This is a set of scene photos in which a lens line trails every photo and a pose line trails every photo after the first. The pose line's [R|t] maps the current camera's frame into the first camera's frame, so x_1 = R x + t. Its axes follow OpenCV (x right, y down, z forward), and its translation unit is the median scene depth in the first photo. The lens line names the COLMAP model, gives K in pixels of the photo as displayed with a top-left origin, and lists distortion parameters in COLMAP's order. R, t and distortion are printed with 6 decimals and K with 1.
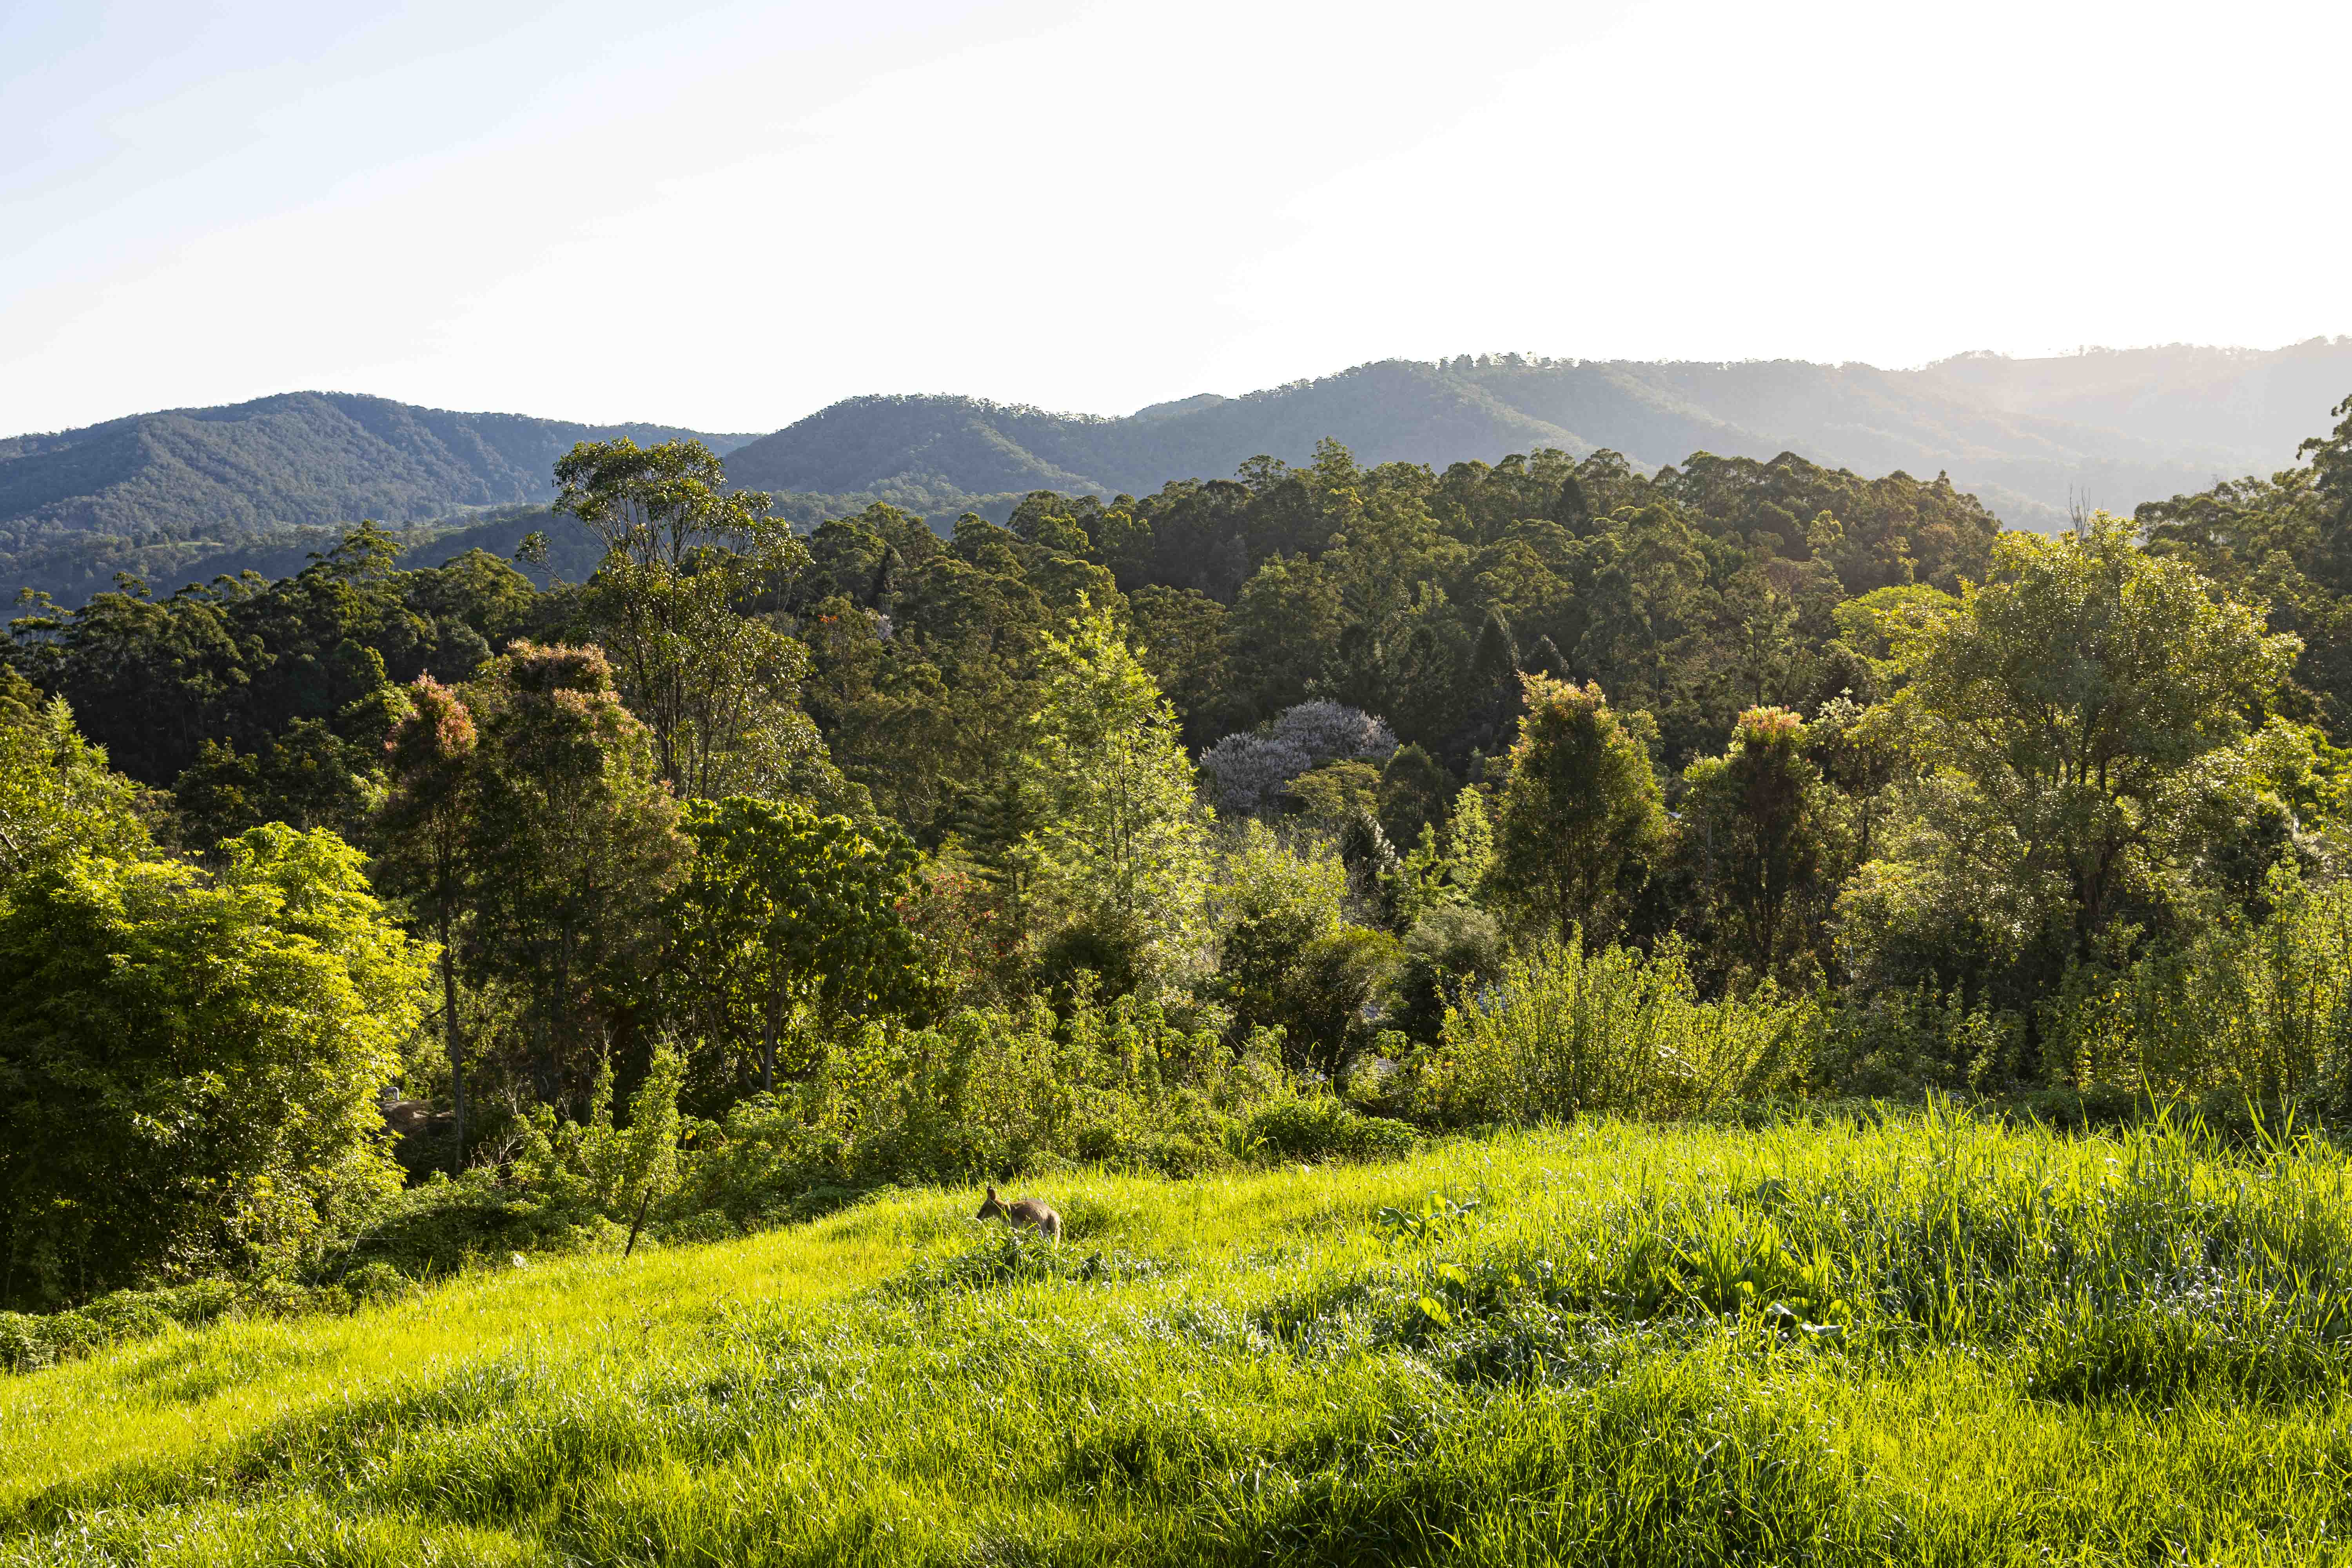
lens RADIAL K [[2315.5, 0, 1182.8], [0, 2315.5, 784.0], [0, 0, 1]] dist [0.005832, 0.008117]
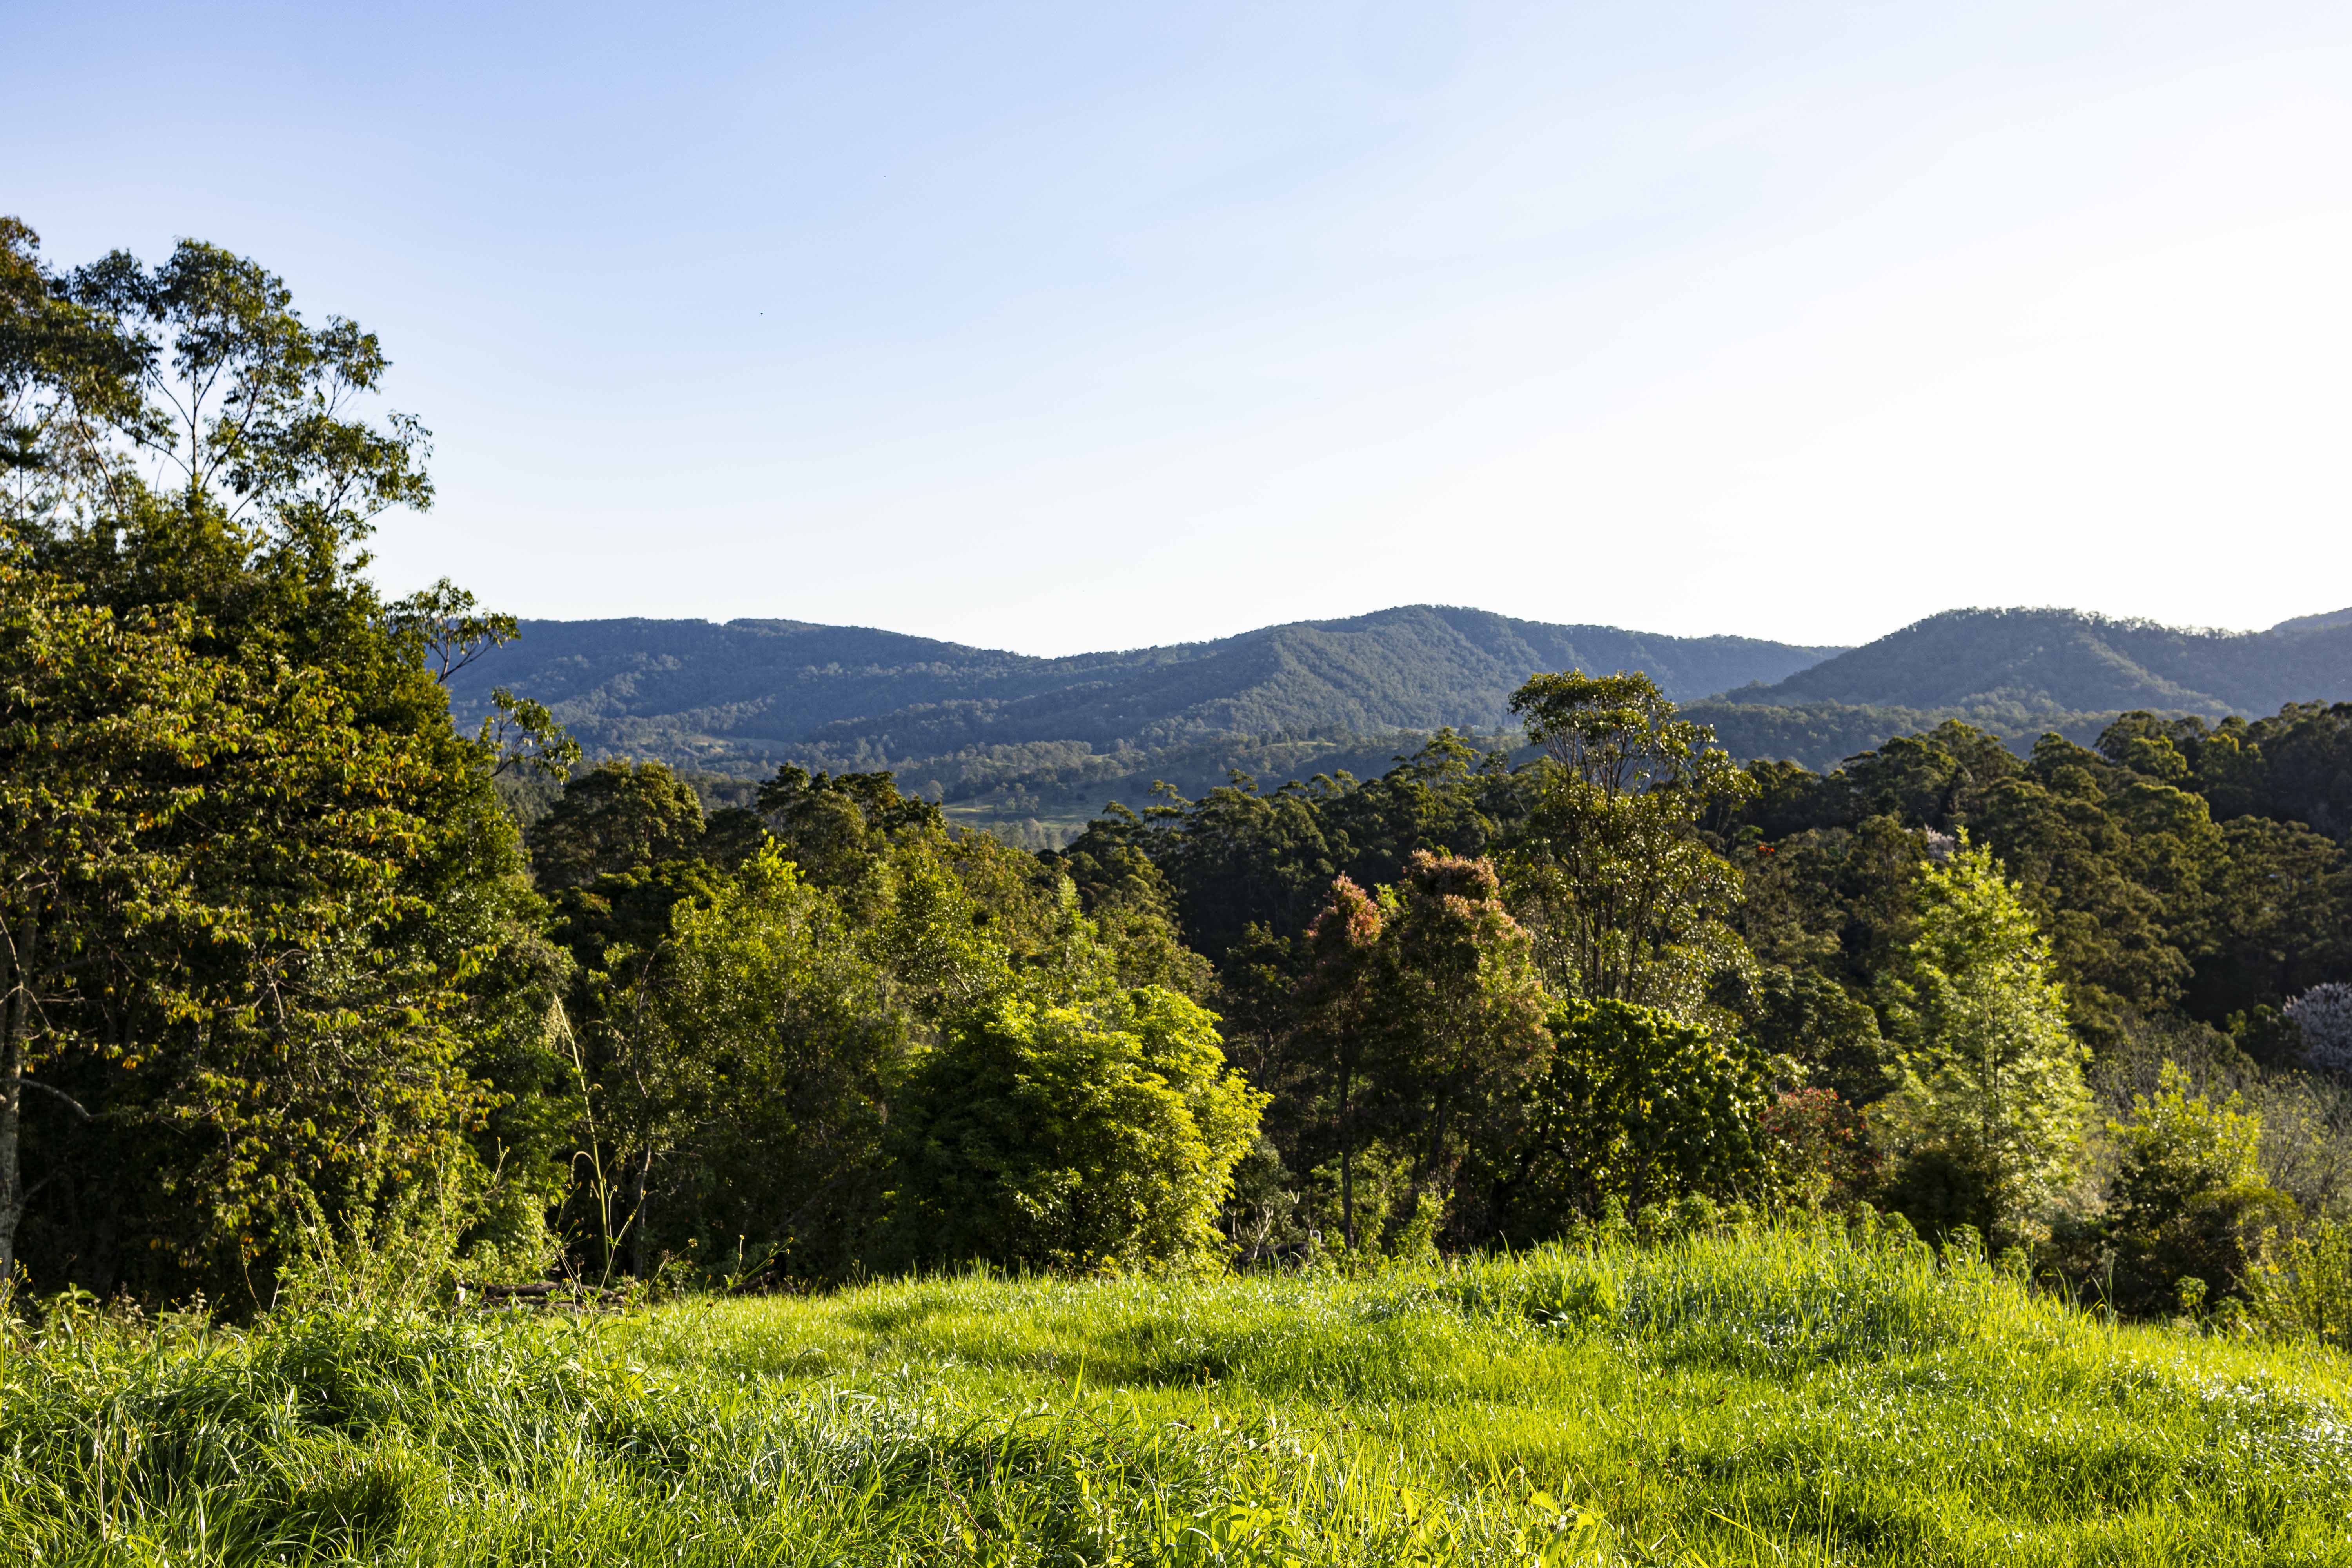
lens RADIAL K [[2315.5, 0, 1182.8], [0, 2315.5, 784.0], [0, 0, 1]] dist [0.005832, 0.008117]
pose [[0.897587, 0.032653, -0.439625, 0.077757], [-0.072297, 0.994654, -0.073731, -0.000546], [0.434868, 0.097963, 0.895150, -0.065021]]
